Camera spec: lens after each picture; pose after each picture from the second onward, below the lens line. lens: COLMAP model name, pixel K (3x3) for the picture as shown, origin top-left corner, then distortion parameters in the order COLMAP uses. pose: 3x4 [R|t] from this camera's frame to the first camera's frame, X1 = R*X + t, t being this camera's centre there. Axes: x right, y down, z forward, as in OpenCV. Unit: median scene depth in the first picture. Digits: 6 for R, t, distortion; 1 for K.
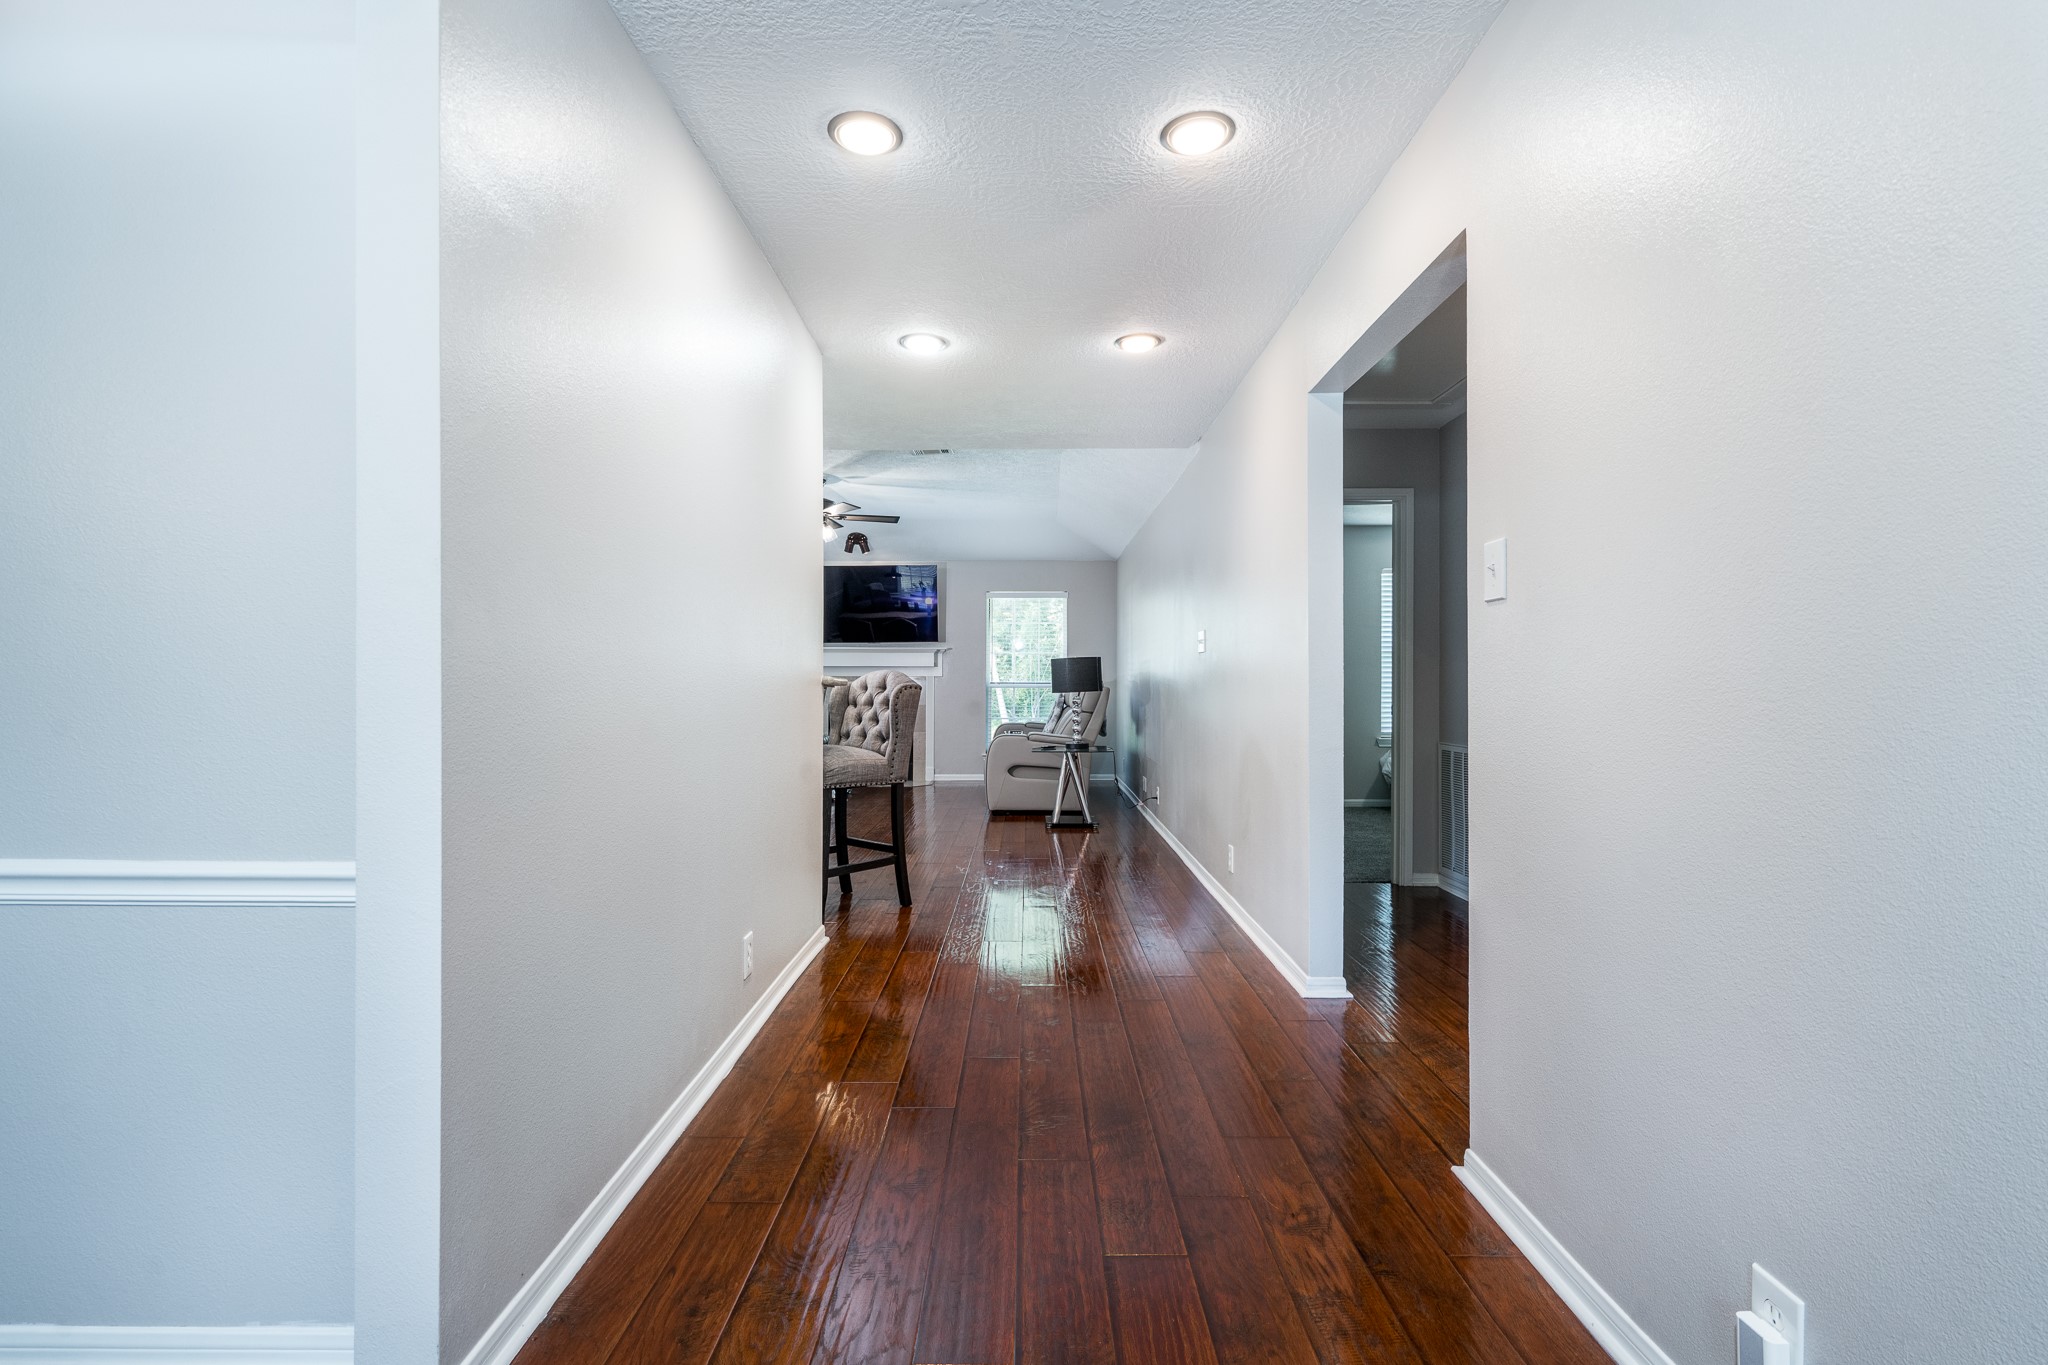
lens RADIAL K [[917.3, 0, 1024.0], [0, 917.3, 682.5], [0, 0, 1]] dist [-0.000302, 0.000015]
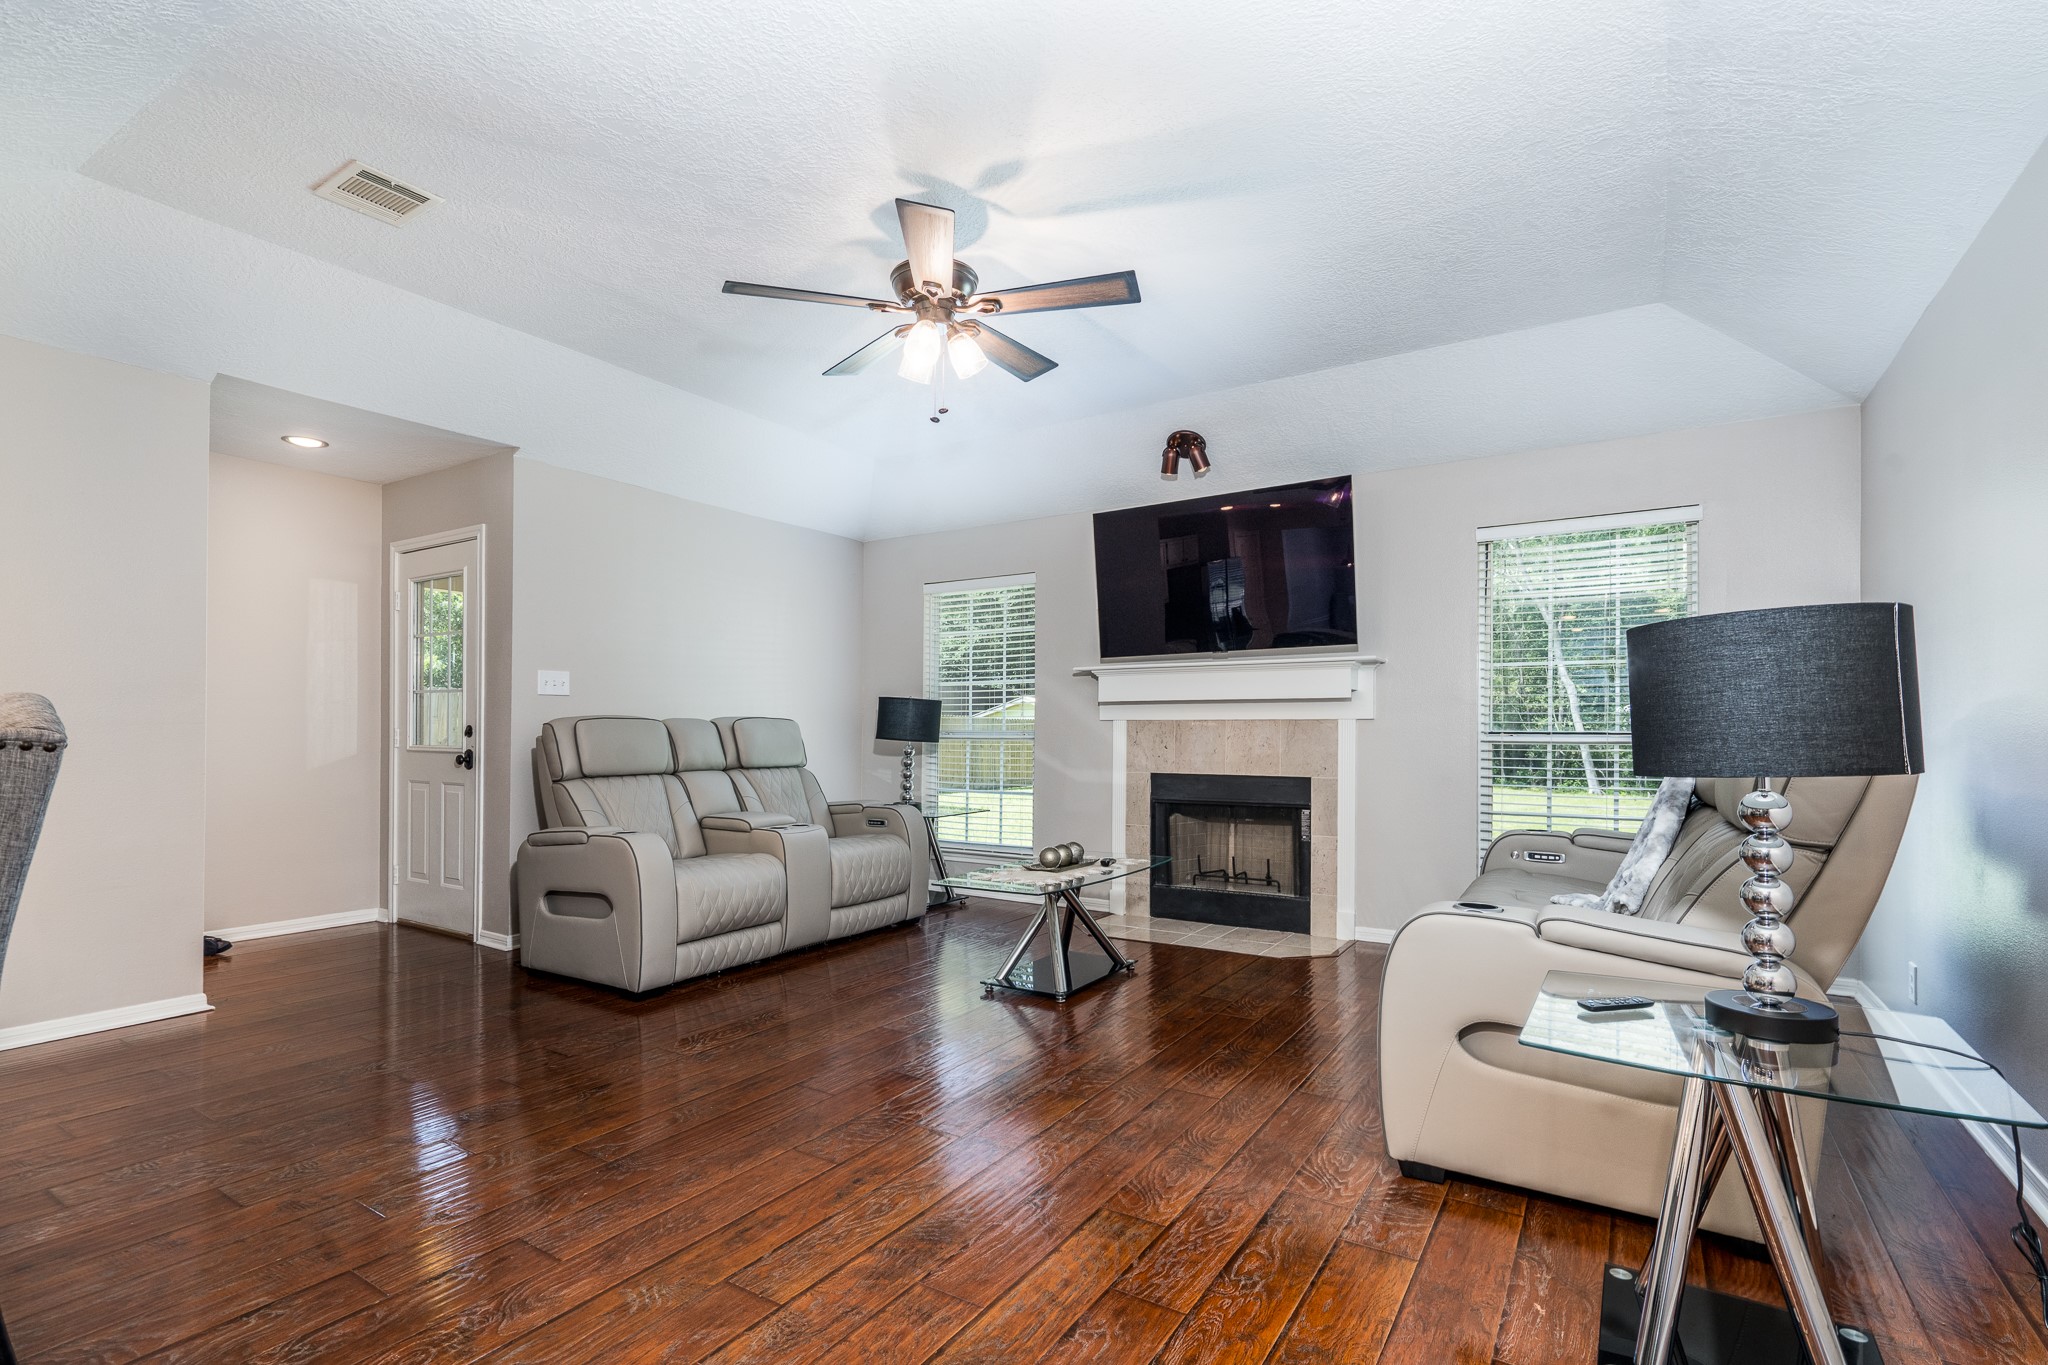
lens RADIAL K [[952.6, 0, 1021.6], [0, 952.6, 706.1], [0, 0, 1]] dist [-0.001702, 0.000059]
pose [[0.845173, -0.008354, -0.534427, 0.020638], [-0.005344, 0.999696, -0.024078, -0.000393], [0.534466, 0.023207, 0.844871, 0.512463]]
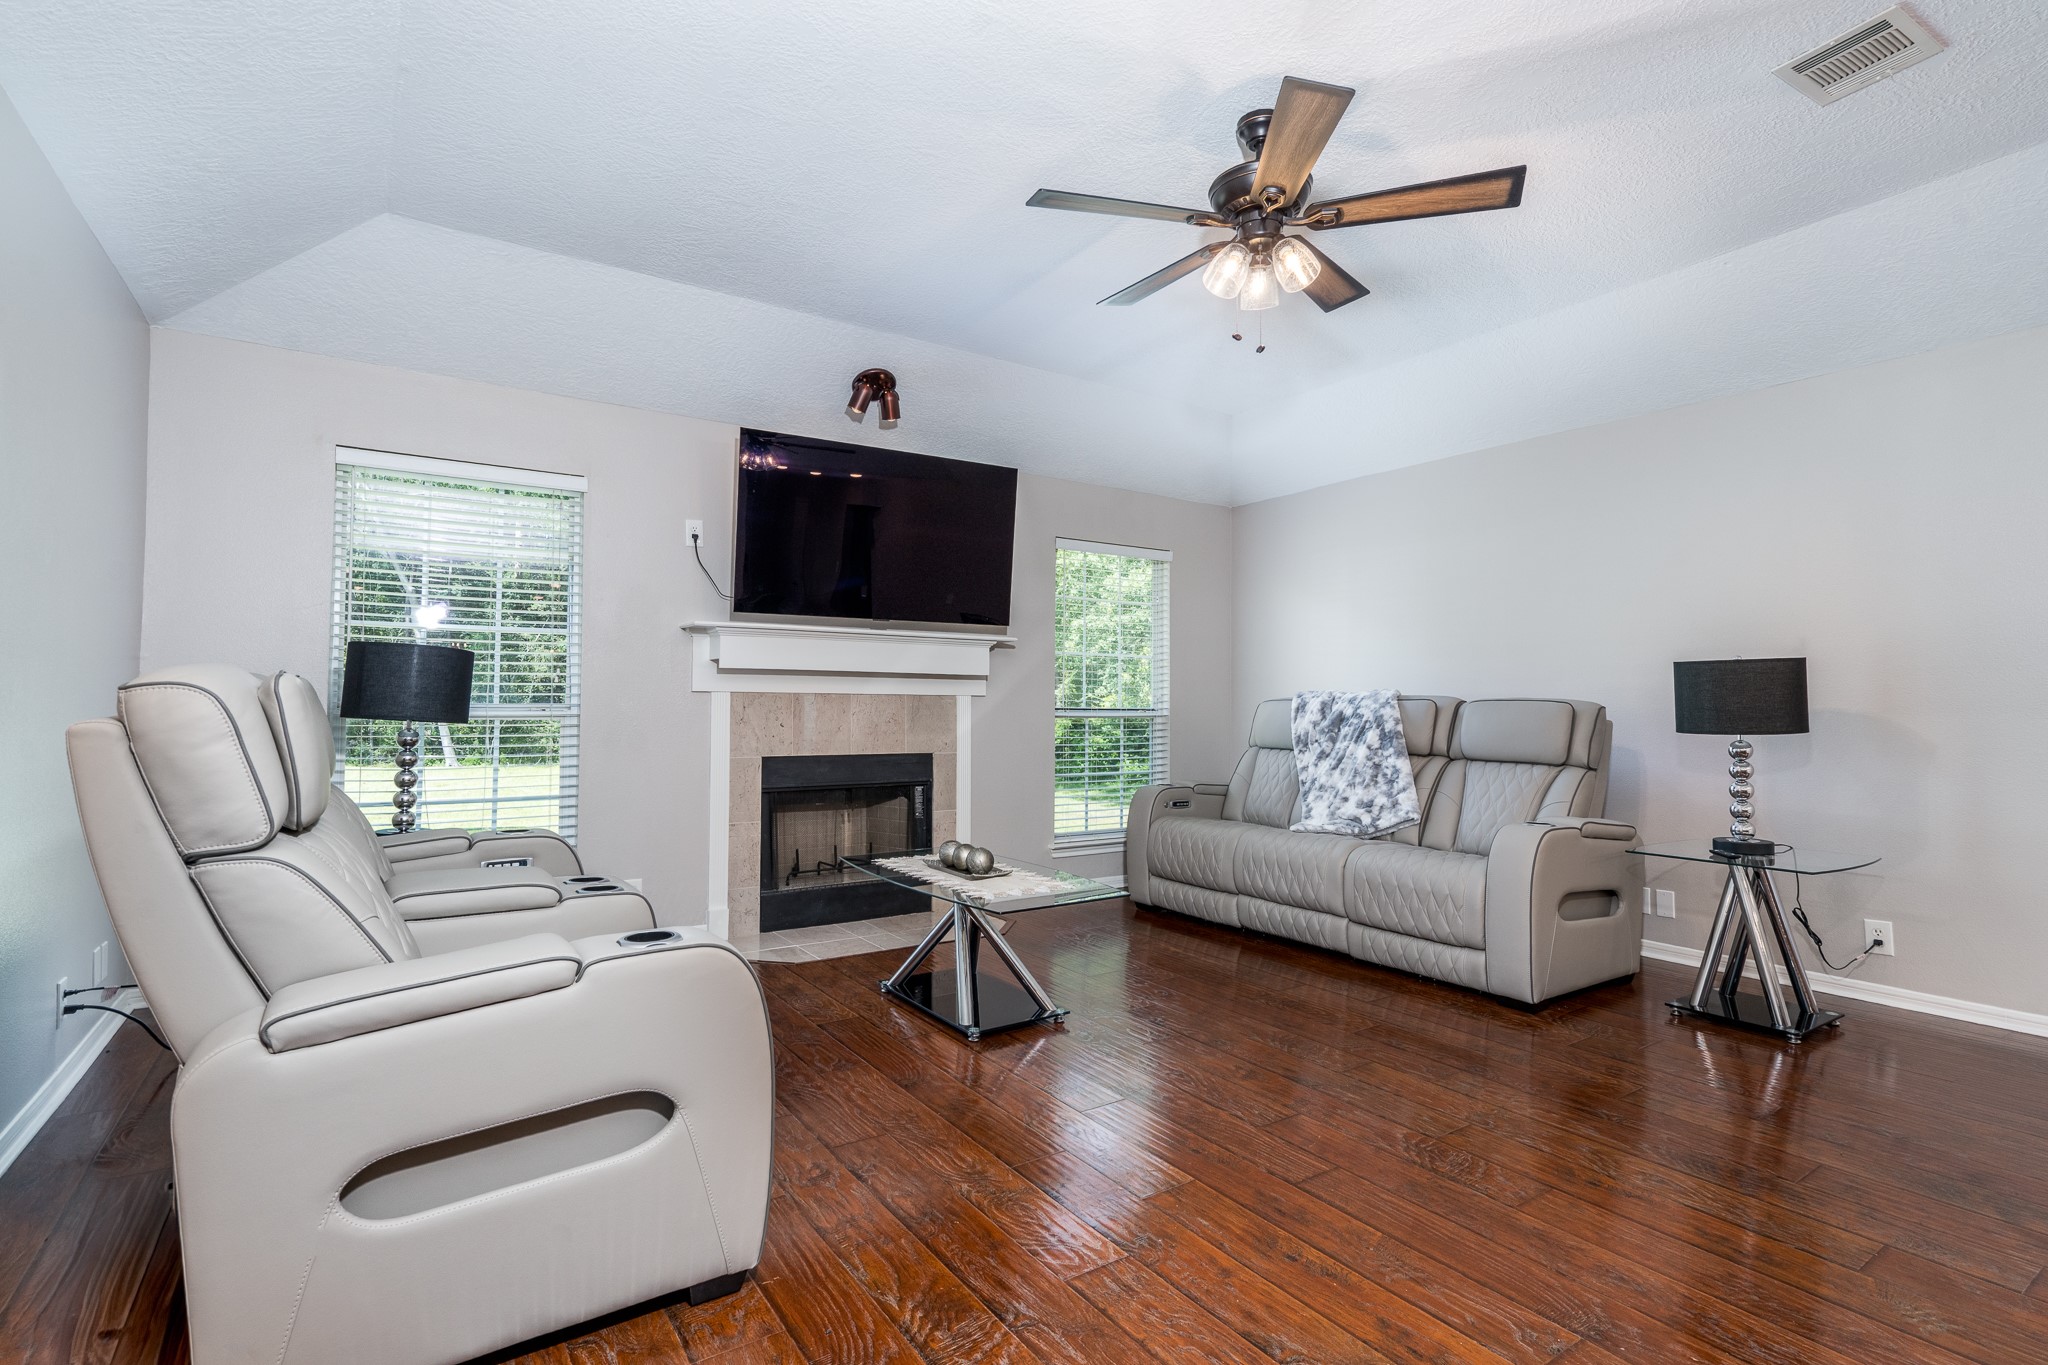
lens RADIAL K [[937.6, 0, 1024.0], [0, 937.6, 682.5], [0, 0, 1]] dist [-0.002151, -0.000745]
pose [[0.821954, 0.025355, 0.568989, -0.378670], [-0.007829, 0.999417, -0.033227, 0.003121], [-0.569500, 0.022856, 0.821674, 0.583636]]
